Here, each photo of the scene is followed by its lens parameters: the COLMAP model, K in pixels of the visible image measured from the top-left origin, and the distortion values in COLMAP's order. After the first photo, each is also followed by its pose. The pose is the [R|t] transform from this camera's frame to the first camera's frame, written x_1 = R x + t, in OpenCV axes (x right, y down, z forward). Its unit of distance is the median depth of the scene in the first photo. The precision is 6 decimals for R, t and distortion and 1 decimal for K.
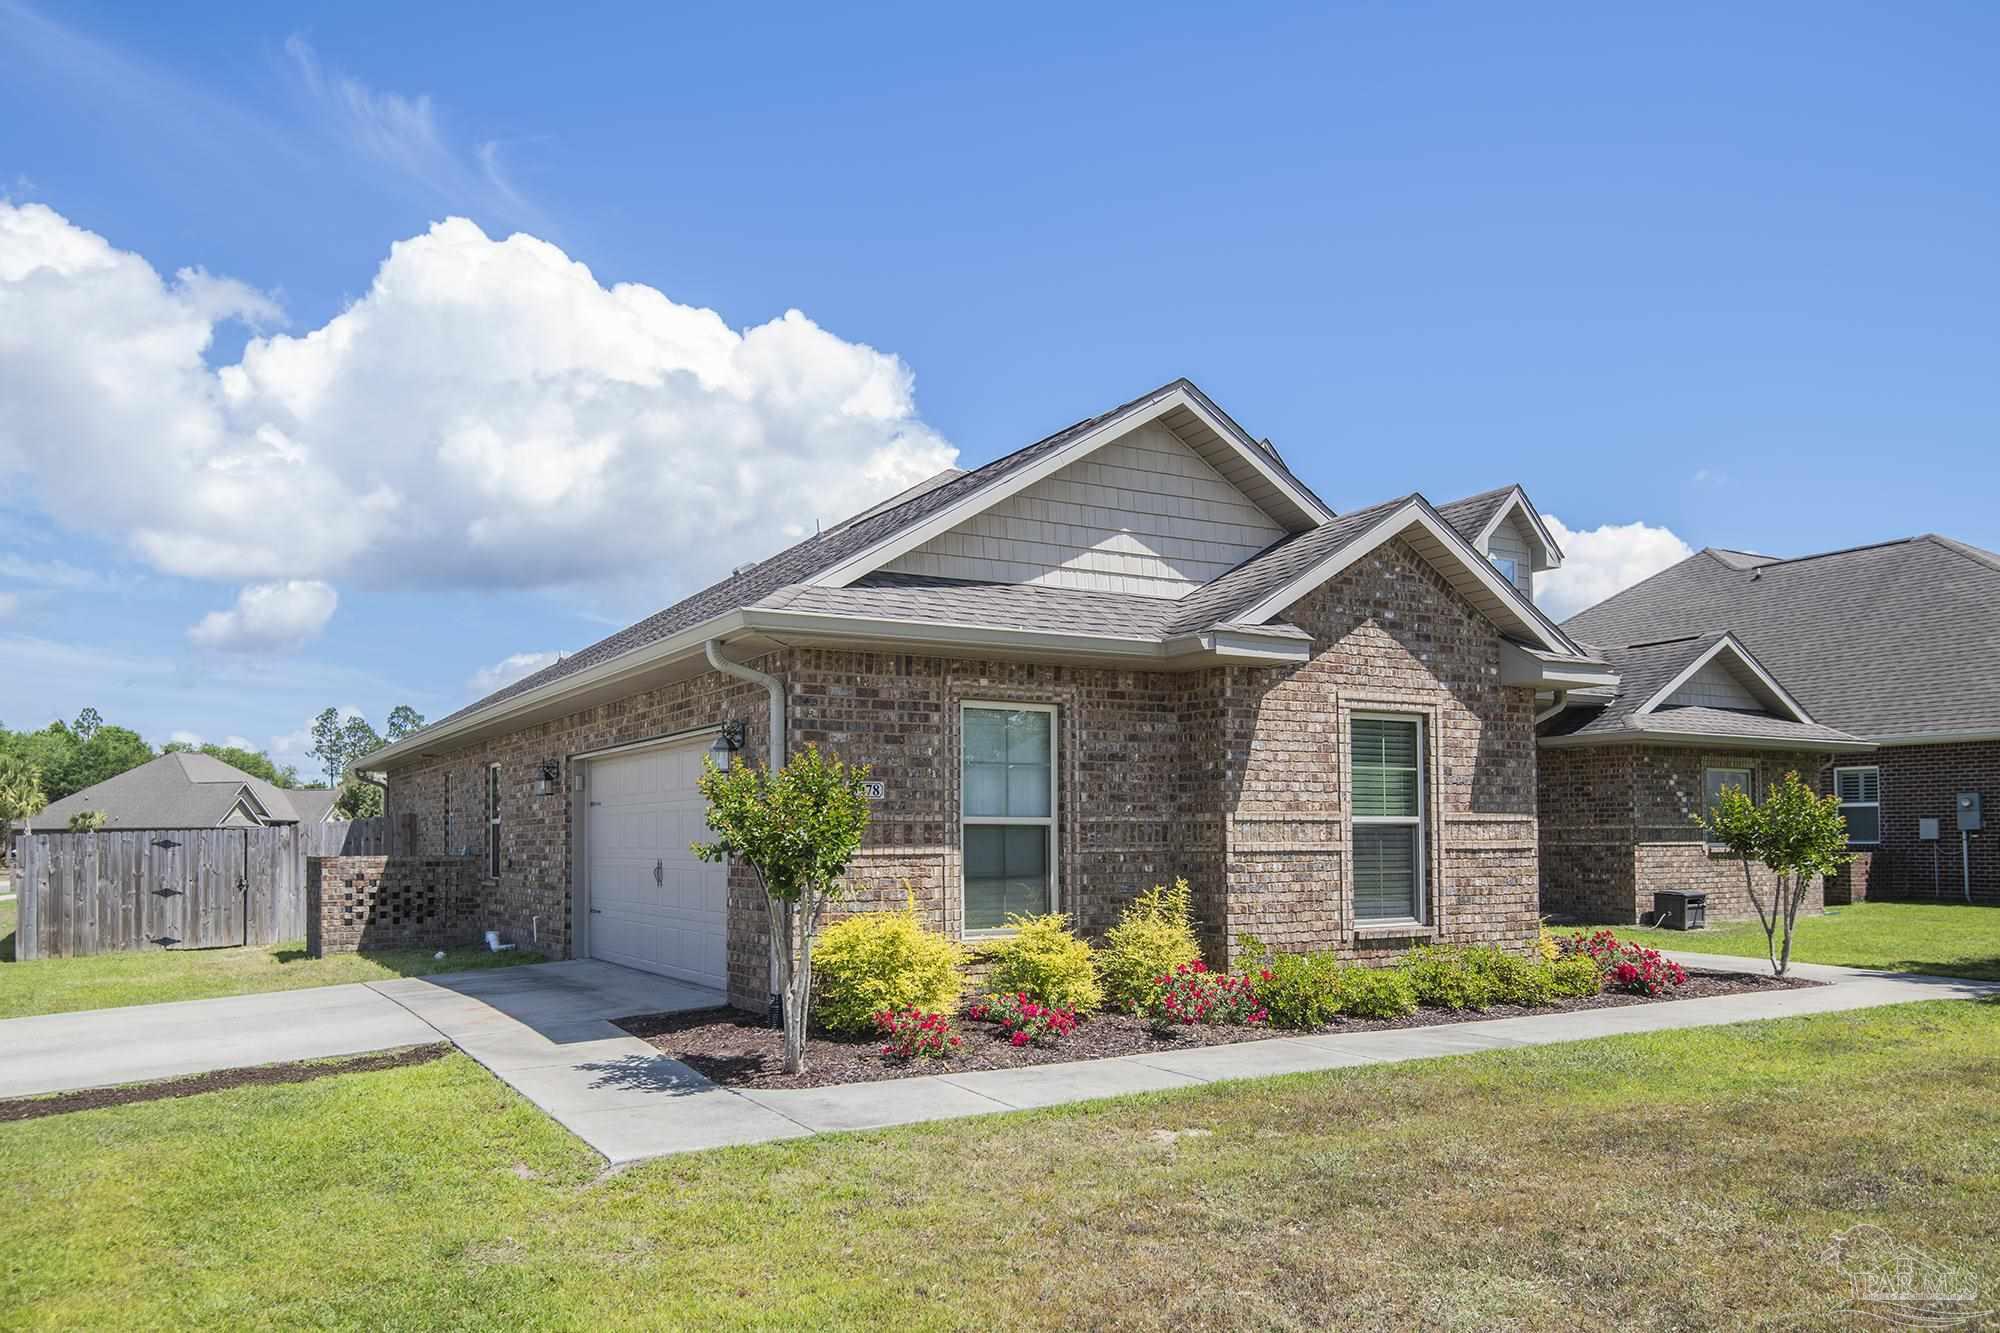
lens RADIAL K [[1390.3, 0, 1002.0], [0, 1390.3, 785.6], [0, 0, 1]] dist [0.023166, -0.001631]
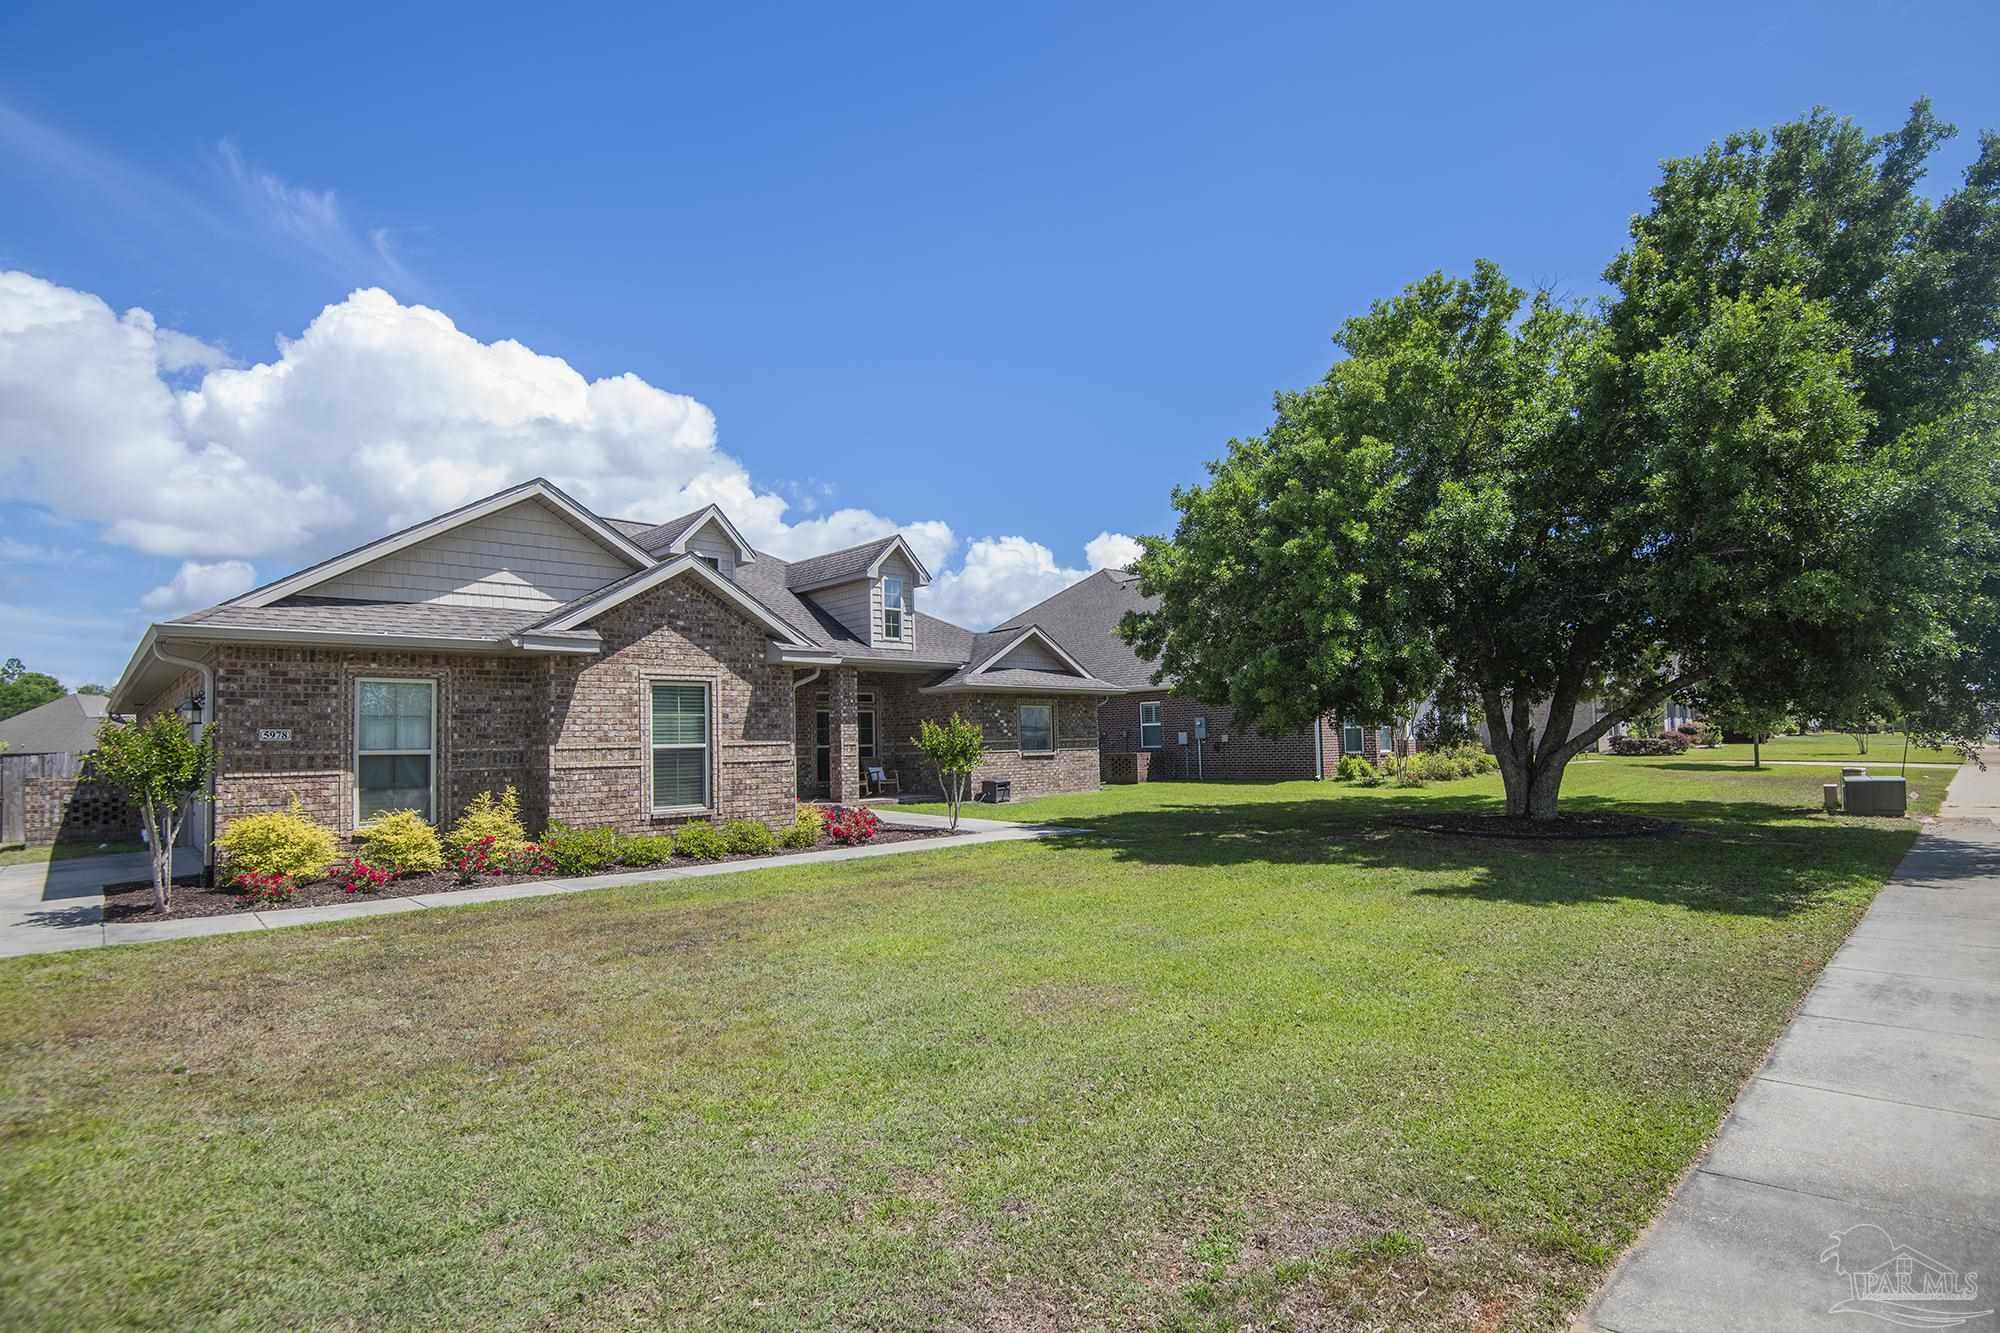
lens RADIAL K [[960.3, 0, 1006.1], [0, 960.3, 685.8], [0, 0, 1]] dist [0.003384, -0.039306]
pose [[0.971998, -0.004280, 0.234950, 0.402597], [0.010227, 0.999657, -0.024097, -0.016420], [-0.234766, 0.025825, 0.971709, -0.215393]]
